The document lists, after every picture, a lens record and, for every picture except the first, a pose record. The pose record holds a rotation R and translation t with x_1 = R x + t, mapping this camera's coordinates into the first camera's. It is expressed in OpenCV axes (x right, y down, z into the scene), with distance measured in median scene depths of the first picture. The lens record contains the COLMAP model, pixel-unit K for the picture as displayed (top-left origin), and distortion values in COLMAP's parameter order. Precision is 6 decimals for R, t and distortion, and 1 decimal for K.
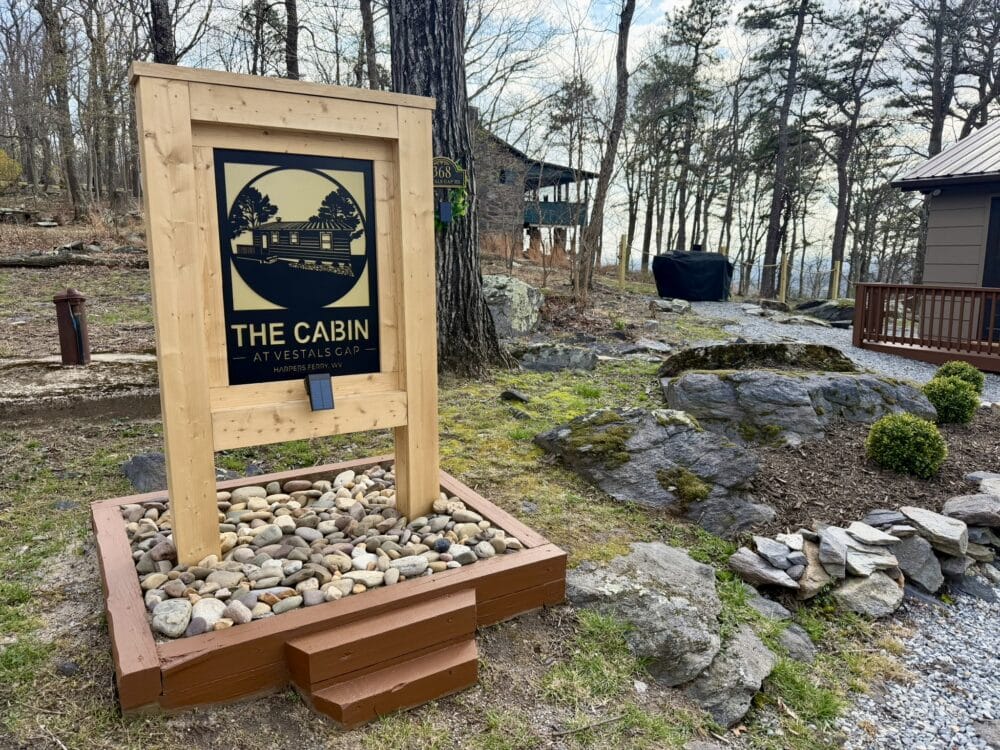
lens RADIAL K [[710.1, 0, 506.2], [0, 710.1, 371.8], [0, 0, 1]] dist [0.069620, -0.089285]
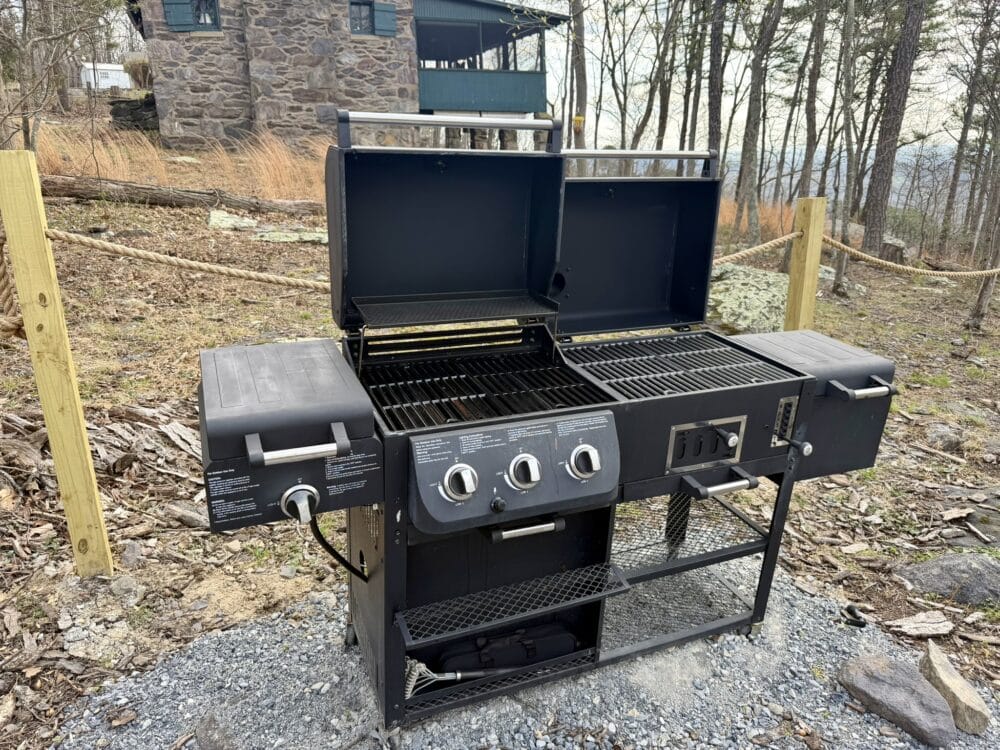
lens RADIAL K [[701.4, 0, 509.7], [0, 701.4, 380.2], [0, 0, 1]] dist [0.030557, -0.065046]
pose [[0.997777, -0.010157, -0.065864, 0.225974], [0.019632, 0.989257, 0.144860, -0.153406], [0.063686, -0.145831, 0.987258, 0.806375]]
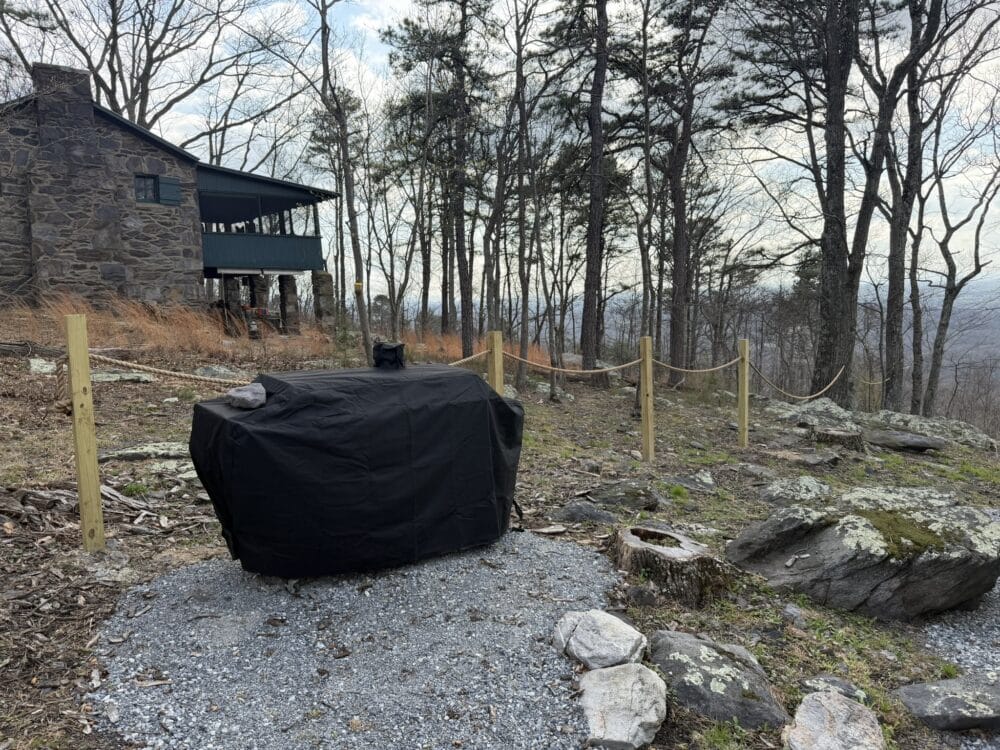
lens RADIAL K [[701.4, 0, 509.7], [0, 701.4, 380.2], [0, 0, 1]] dist [0.030557, -0.065046]
pose [[0.967008, -0.067687, 0.245591, 0.215102], [0.079615, 0.996064, -0.038958, -0.133764], [-0.241987, 0.057226, 0.968590, 0.661030]]
